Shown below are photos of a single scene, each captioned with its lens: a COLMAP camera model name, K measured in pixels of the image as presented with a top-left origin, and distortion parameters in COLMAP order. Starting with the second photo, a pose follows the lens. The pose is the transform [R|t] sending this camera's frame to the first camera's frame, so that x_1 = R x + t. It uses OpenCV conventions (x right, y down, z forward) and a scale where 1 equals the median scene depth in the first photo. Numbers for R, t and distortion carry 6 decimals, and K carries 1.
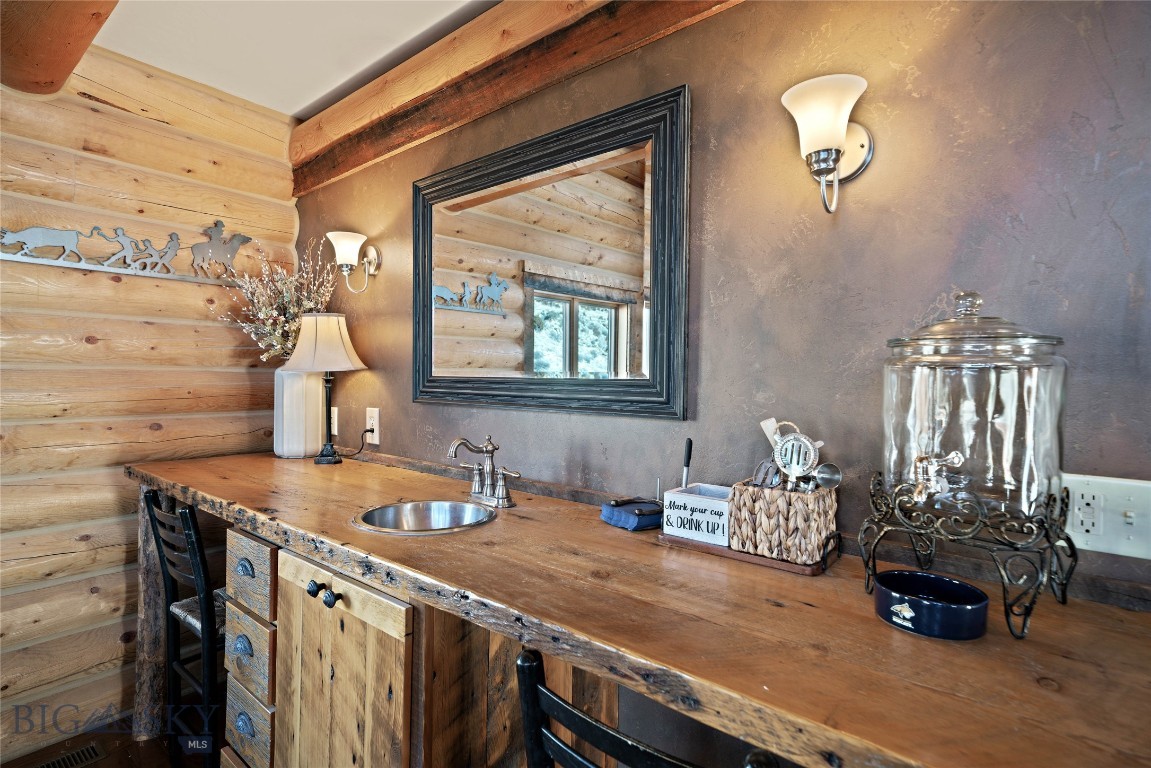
lens RADIAL K [[581.1, 0, 574.3], [0, 581.1, 382.0], [0, 0, 1]] dist [0.005744, 0.000466]
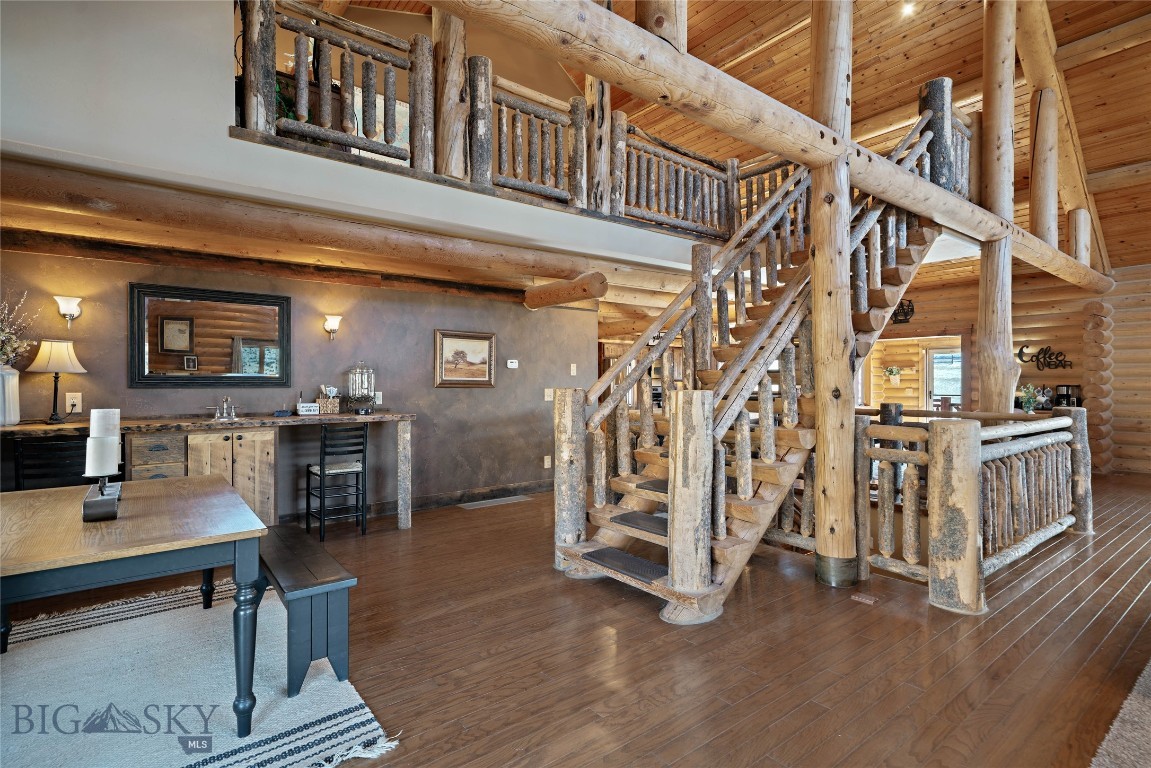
lens RADIAL K [[566.3, 0, 575.4], [0, 566.3, 380.8], [0, 0, 1]] dist [0.004701, 0.001574]
pose [[0.214225, -0.012741, 0.976701, -3.039872], [0.011777, 0.999876, 0.010460, 0.011129], [-0.976713, 0.009261, 0.214349, -1.584835]]
